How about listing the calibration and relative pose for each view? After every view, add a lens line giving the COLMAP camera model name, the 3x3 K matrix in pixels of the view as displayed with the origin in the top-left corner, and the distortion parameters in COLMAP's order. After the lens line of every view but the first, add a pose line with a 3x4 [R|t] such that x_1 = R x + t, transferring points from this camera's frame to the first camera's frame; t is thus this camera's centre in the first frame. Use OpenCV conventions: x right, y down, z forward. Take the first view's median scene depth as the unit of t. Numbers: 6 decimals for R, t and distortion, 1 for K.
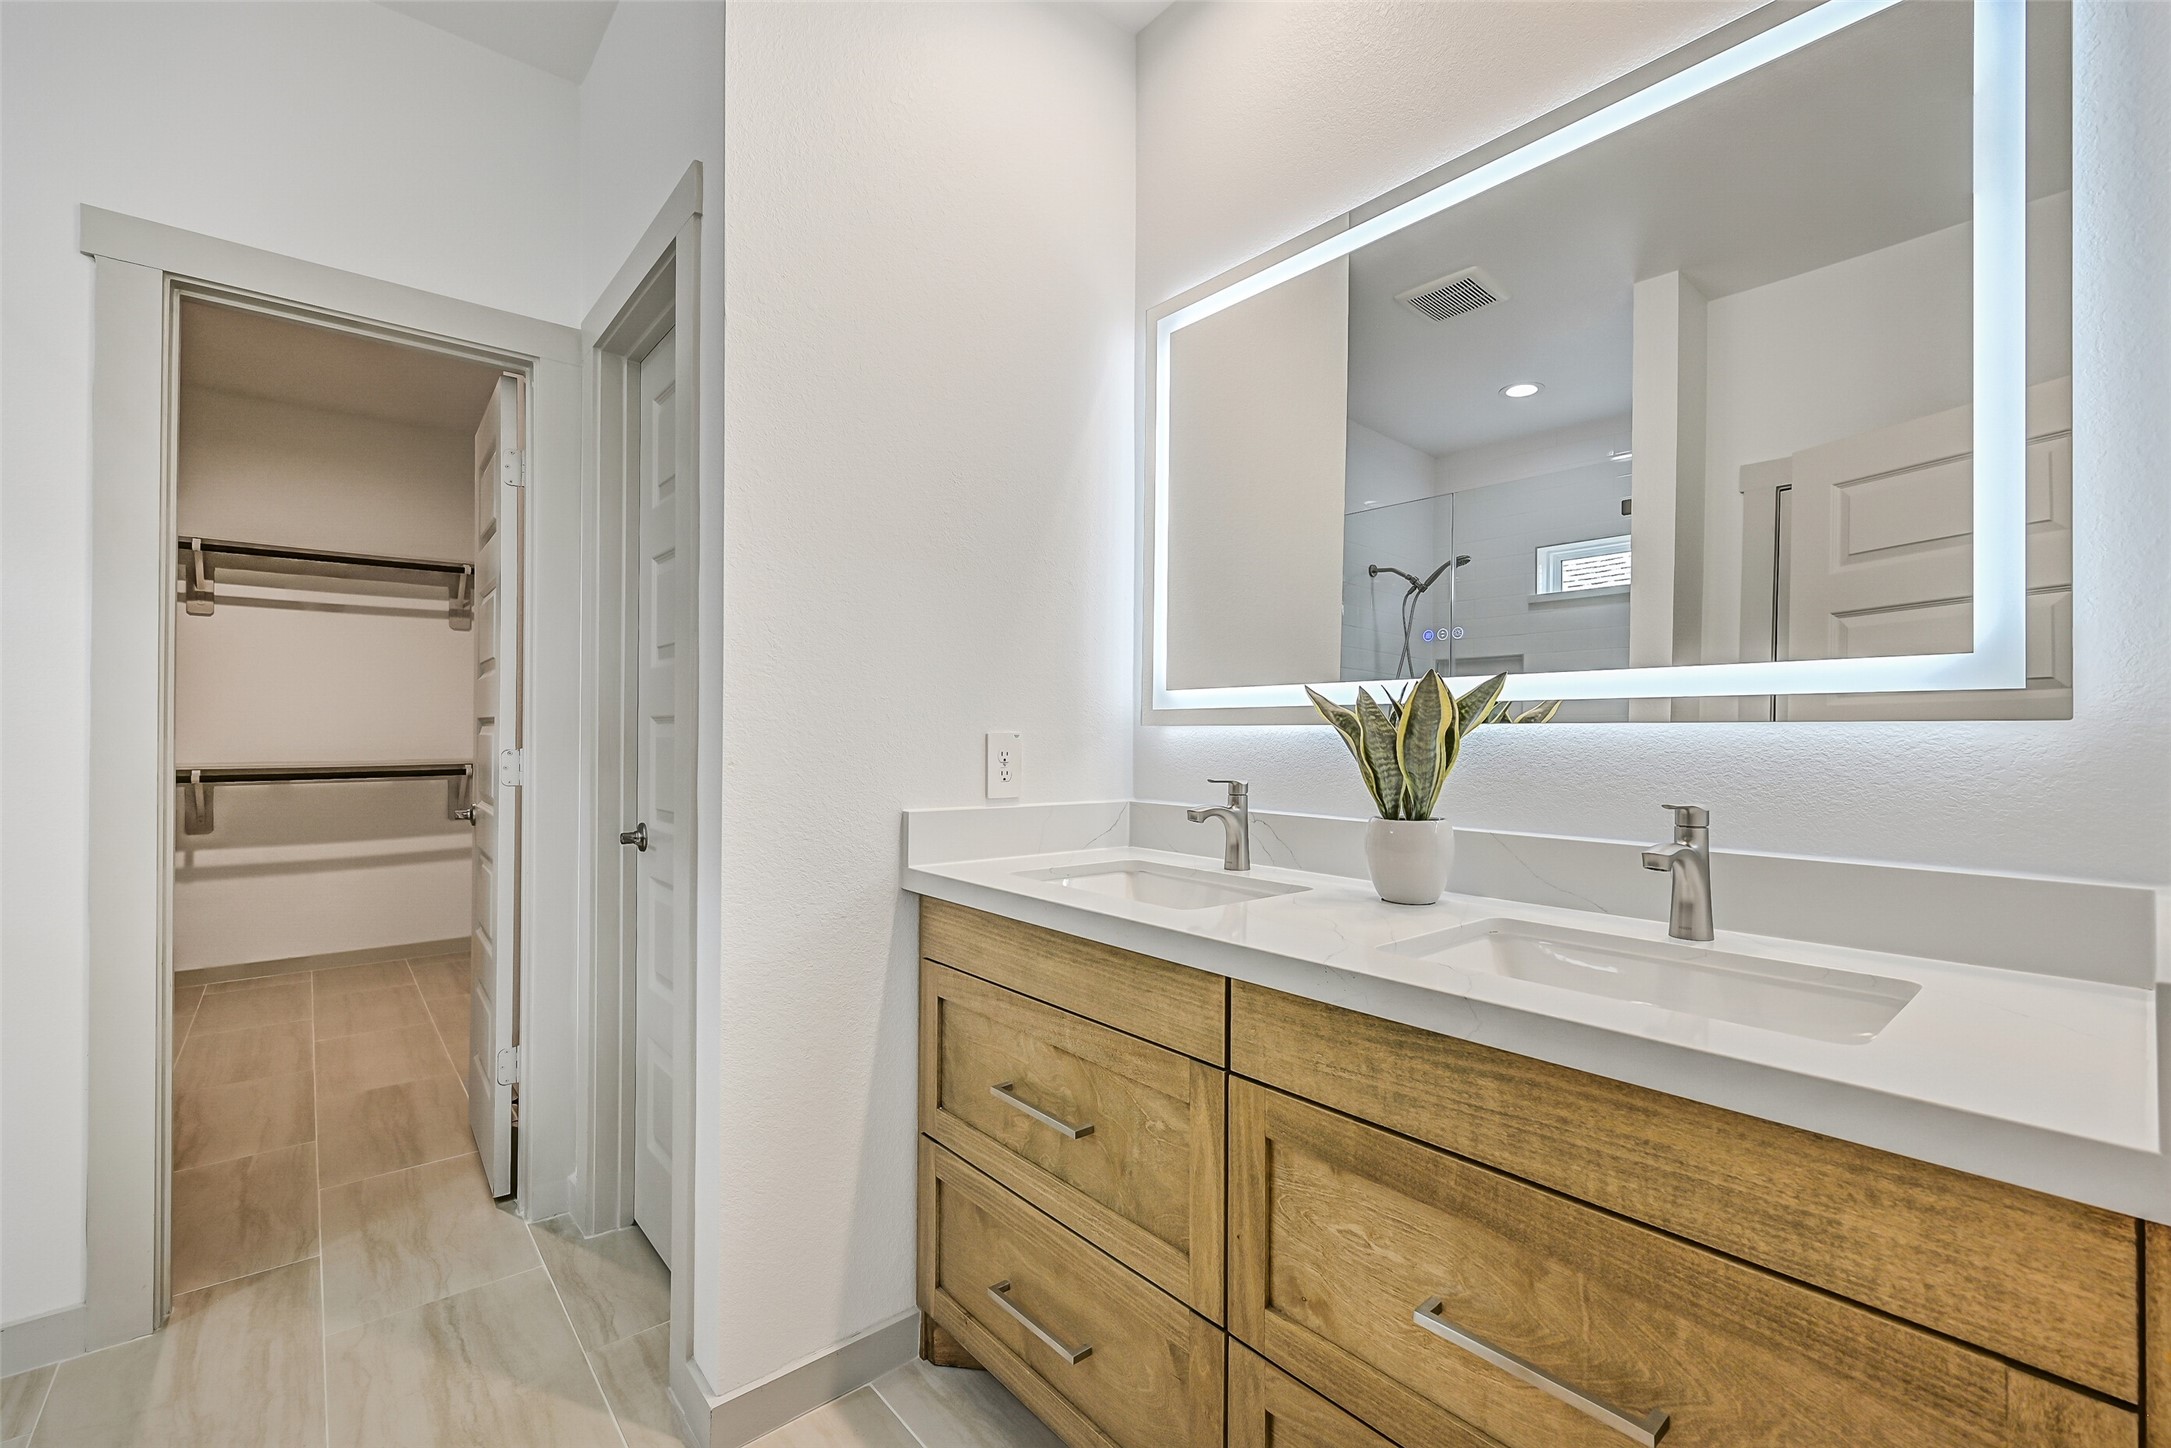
lens RADIAL K [[913.3, 0, 1087.5], [0, 913.3, 728.6], [0, 0, 1]] dist [0.001270, 0.000048]
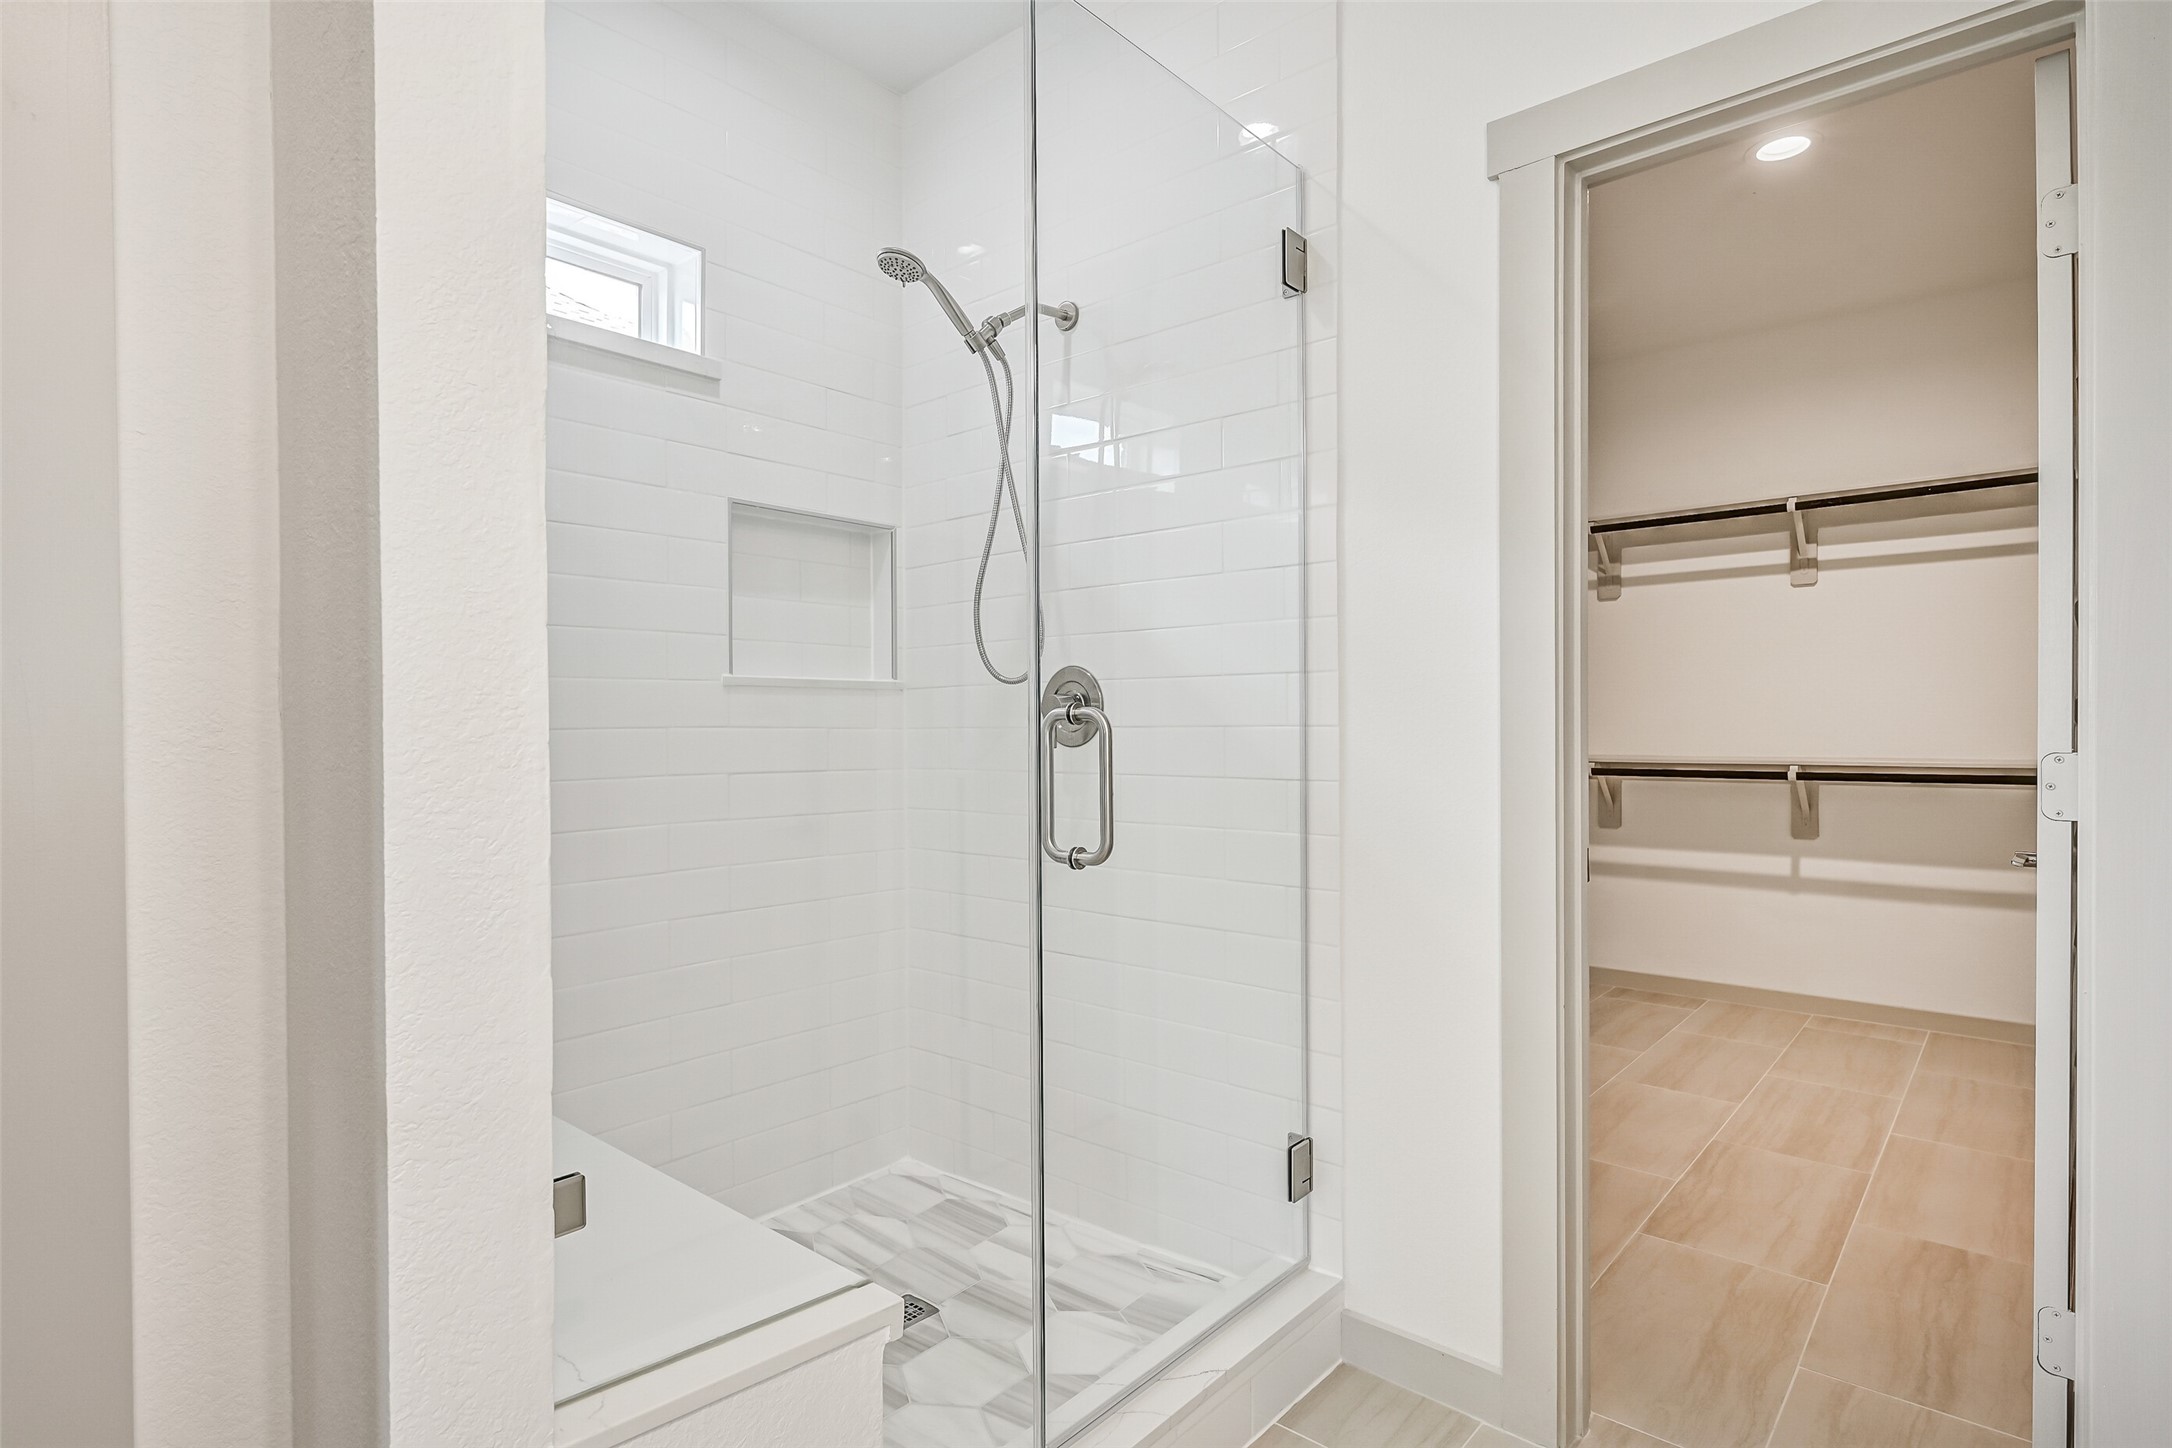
lens RADIAL K [[1103.5, 0, 1099.3], [0, 1103.5, 724.1], [0, 0, 1]] dist [-0.001316, -0.000828]
pose [[0.153710, -0.001520, -0.988115, -0.043089], [0.007989, 0.999968, -0.000295, 0.001410], [0.988084, -0.007848, 0.153717, 0.184862]]
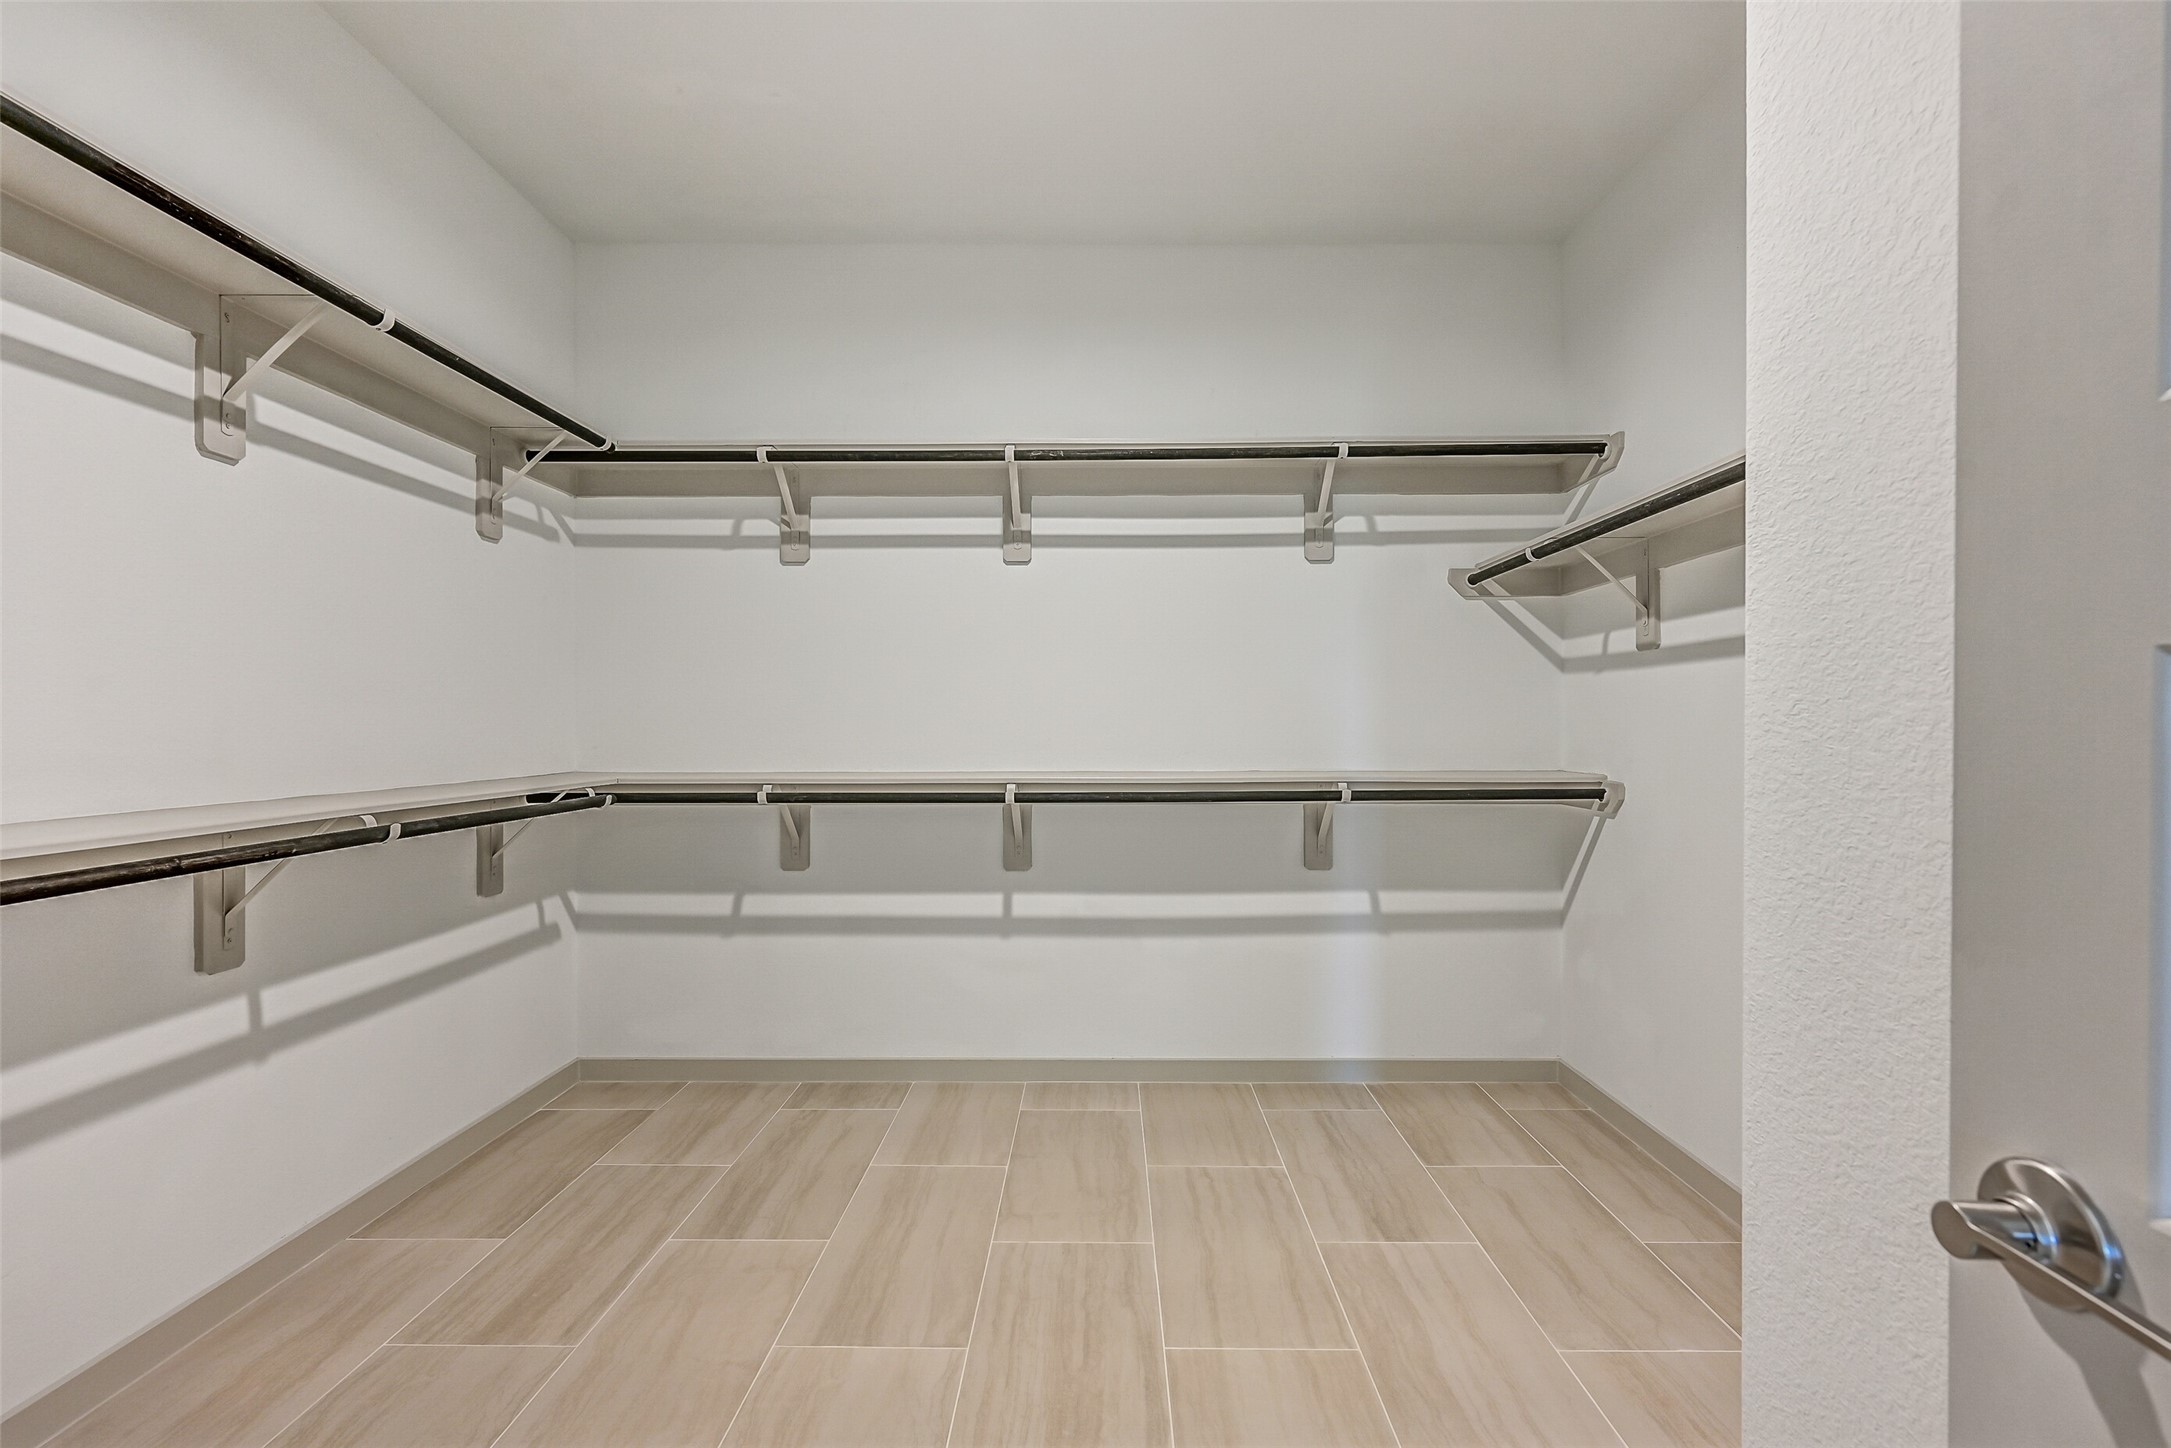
lens RADIAL K [[977.8, 0, 1085.8], [0, 977.8, 731.6], [0, 0, 1]] dist [-0.000390, 0.000898]
pose [[0.747708, 0.001887, -0.664025, -0.435730], [0.003733, 0.999968, 0.007045, 0.001189], [0.664018, -0.007747, 0.747677, 0.477577]]
